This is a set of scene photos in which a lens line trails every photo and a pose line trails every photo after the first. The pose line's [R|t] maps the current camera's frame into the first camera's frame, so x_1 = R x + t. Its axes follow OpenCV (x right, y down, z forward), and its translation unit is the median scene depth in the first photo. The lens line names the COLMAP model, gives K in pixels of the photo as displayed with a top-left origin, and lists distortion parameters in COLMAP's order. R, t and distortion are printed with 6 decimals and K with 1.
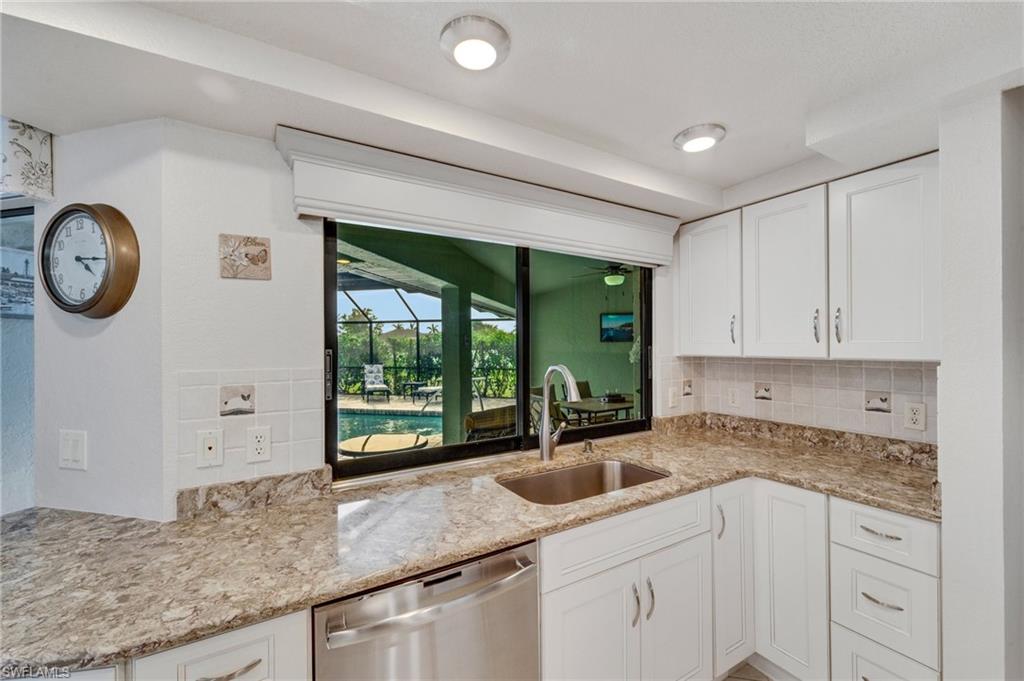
lens RADIAL K [[431.9, 0, 505.8], [0, 431.9, 342.9], [0, 0, 1]] dist [0.001449, 0.000398]
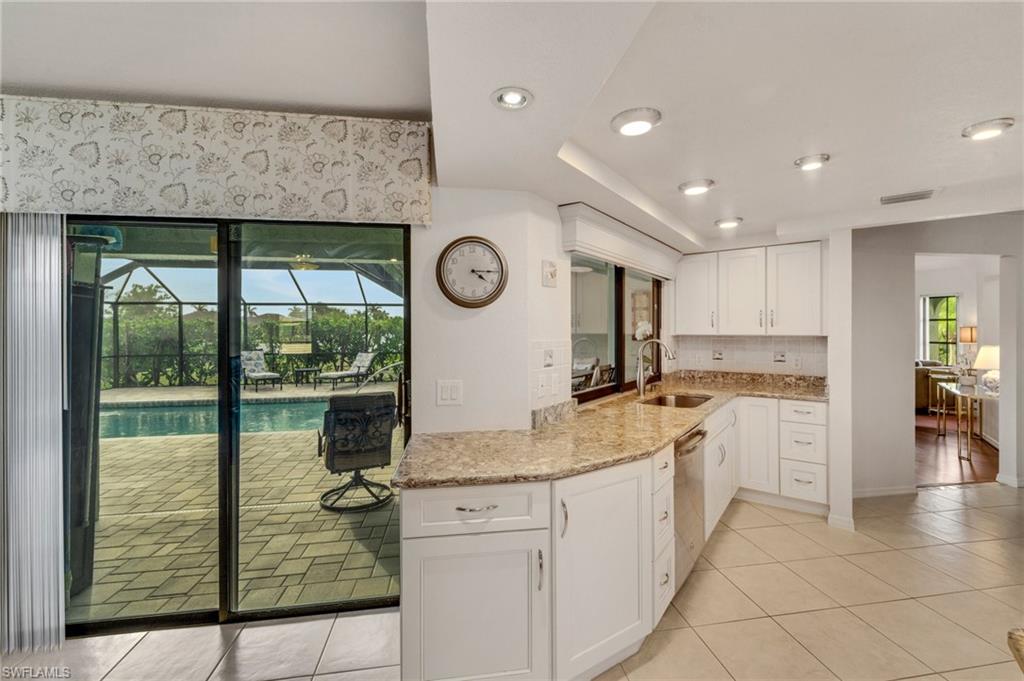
lens RADIAL K [[442.3, 0, 507.4], [0, 442.3, 330.3], [0, 0, 1]] dist [0.002213, 0.000197]
pose [[0.925879, 0.002970, 0.377808, -0.803458], [-0.004329, 0.999987, 0.002749, 0.010702], [-0.377795, -0.004181, 0.925880, -0.306524]]
